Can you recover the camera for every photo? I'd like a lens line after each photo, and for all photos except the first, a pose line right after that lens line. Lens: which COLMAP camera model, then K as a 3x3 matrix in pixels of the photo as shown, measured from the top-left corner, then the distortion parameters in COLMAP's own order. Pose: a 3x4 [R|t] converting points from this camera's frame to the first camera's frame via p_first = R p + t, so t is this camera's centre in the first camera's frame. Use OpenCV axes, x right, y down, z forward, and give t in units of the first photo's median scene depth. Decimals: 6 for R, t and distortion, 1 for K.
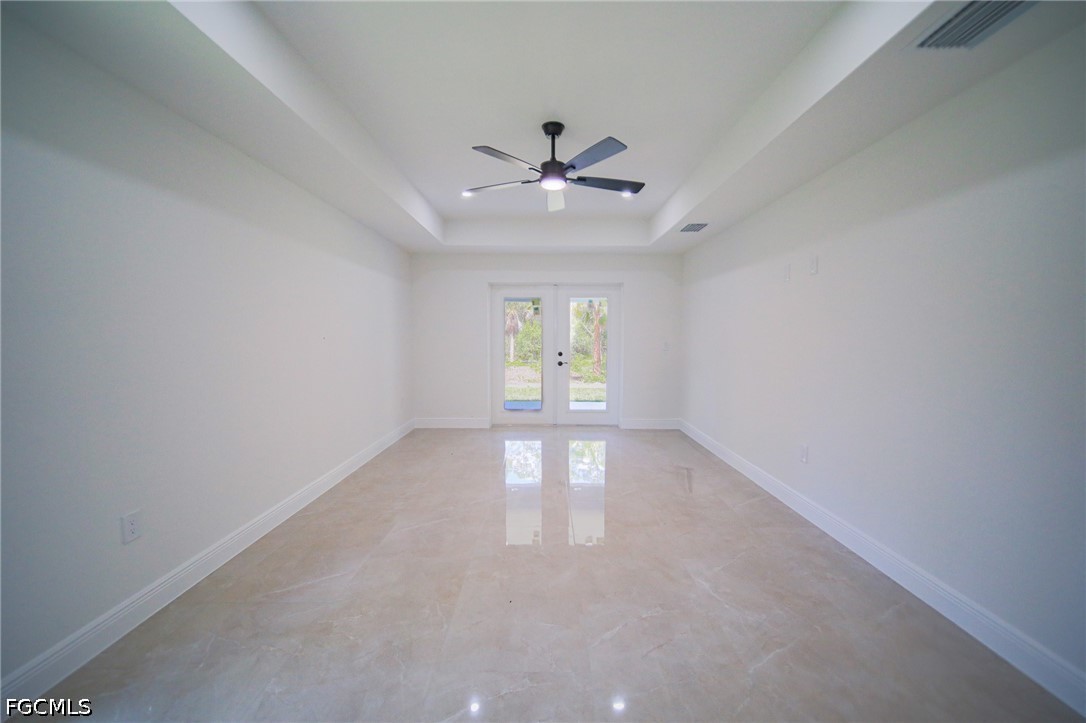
lens RADIAL K [[411.0, 0, 552.8], [0, 411.0, 364.1], [0, 0, 1]] dist [-0.000226, -0.000157]
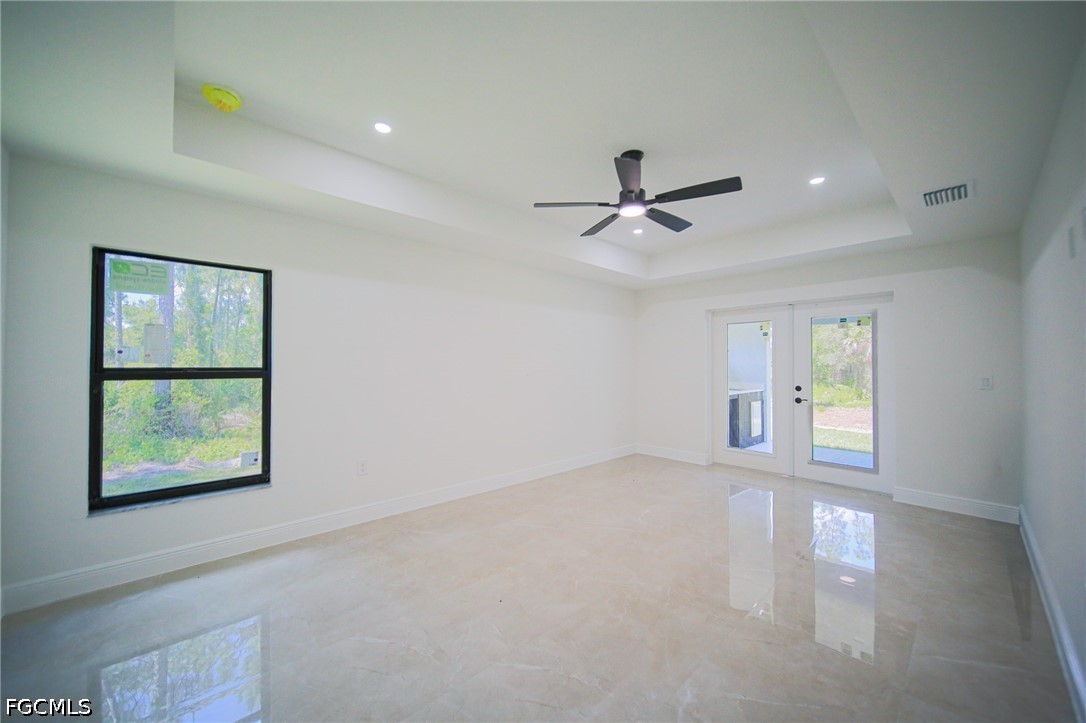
lens RADIAL K [[411.0, 0, 554.6], [0, 411.0, 362.3], [0, 0, 1]] dist [-0.000226, -0.000157]
pose [[0.679349, -0.007647, -0.733776, 0.289522], [-0.051165, 0.997018, -0.057761, -0.004901], [0.732030, 0.076783, 0.676932, 0.105269]]
